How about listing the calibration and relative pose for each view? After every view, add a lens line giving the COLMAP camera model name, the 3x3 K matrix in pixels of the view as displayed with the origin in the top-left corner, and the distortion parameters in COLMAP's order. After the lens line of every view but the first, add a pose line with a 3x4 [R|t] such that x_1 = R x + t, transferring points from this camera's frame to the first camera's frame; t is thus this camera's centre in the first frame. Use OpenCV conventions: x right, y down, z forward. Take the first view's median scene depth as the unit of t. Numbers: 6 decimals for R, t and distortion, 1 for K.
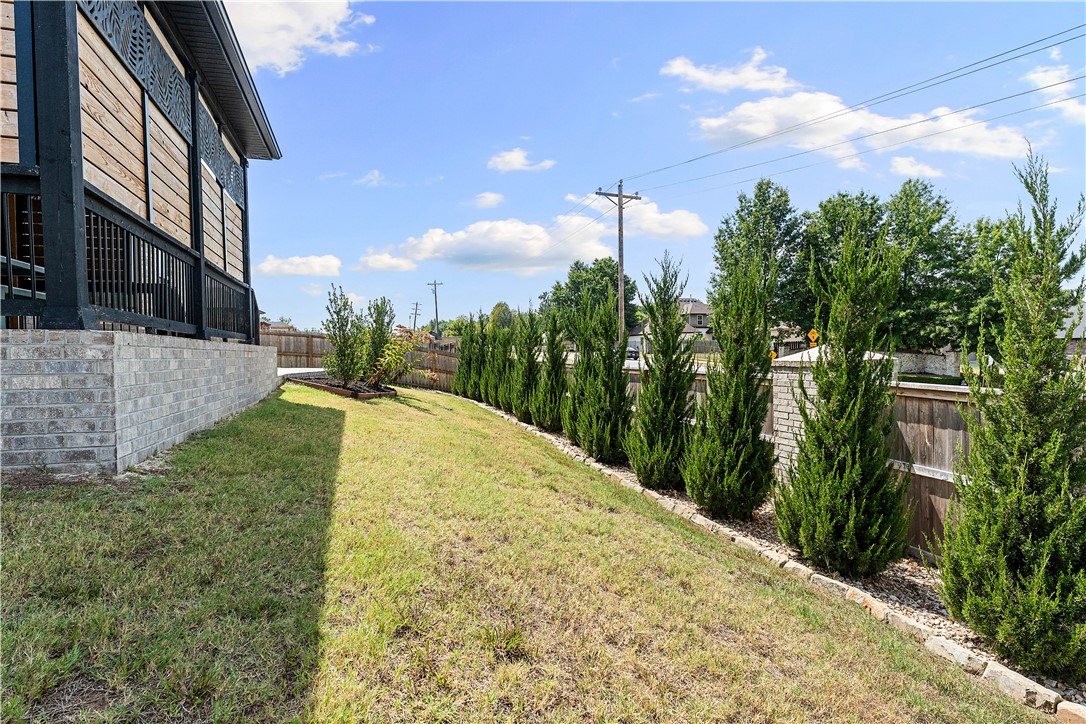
lens RADIAL K [[549.7, 0, 543.0], [0, 549.7, 362.0], [0, 0, 1]] dist [-0.014695, -0.000551]
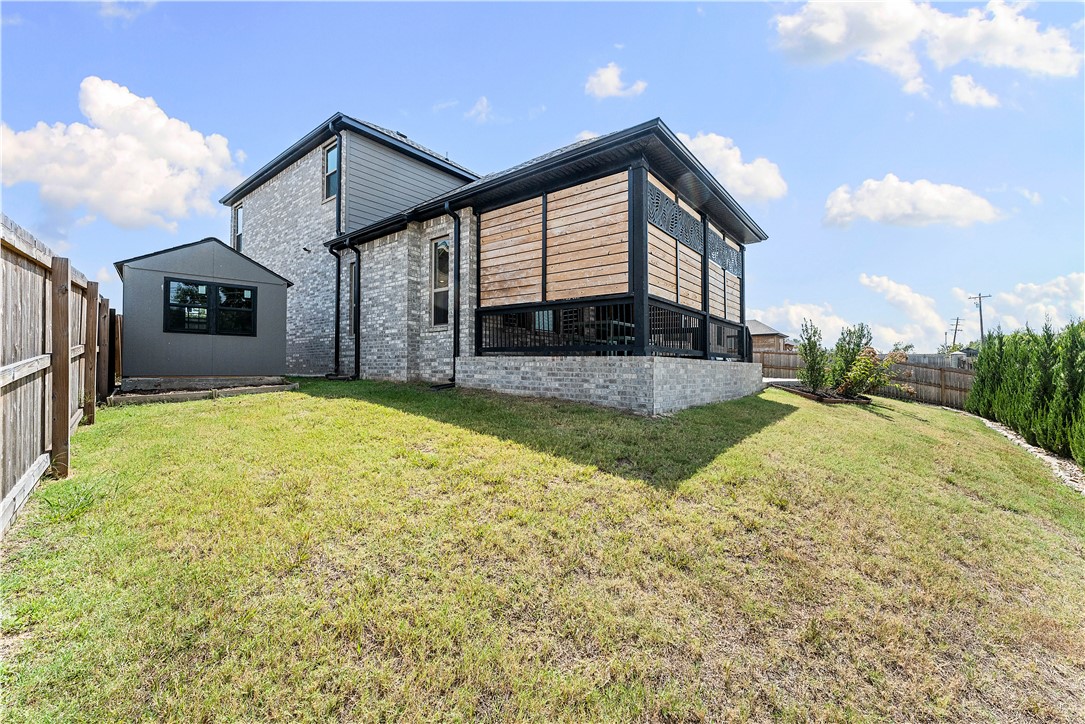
lens RADIAL K [[424.3, 0, 542.5], [0, 424.3, 362.0], [0, 0, 1]] dist [0.000000, -0.000004]
pose [[0.533449, 0.001029, -0.845832, 0.210631], [-0.027286, 0.999500, -0.015993, 0.004761], [0.845392, 0.031611, 0.533210, -0.165843]]
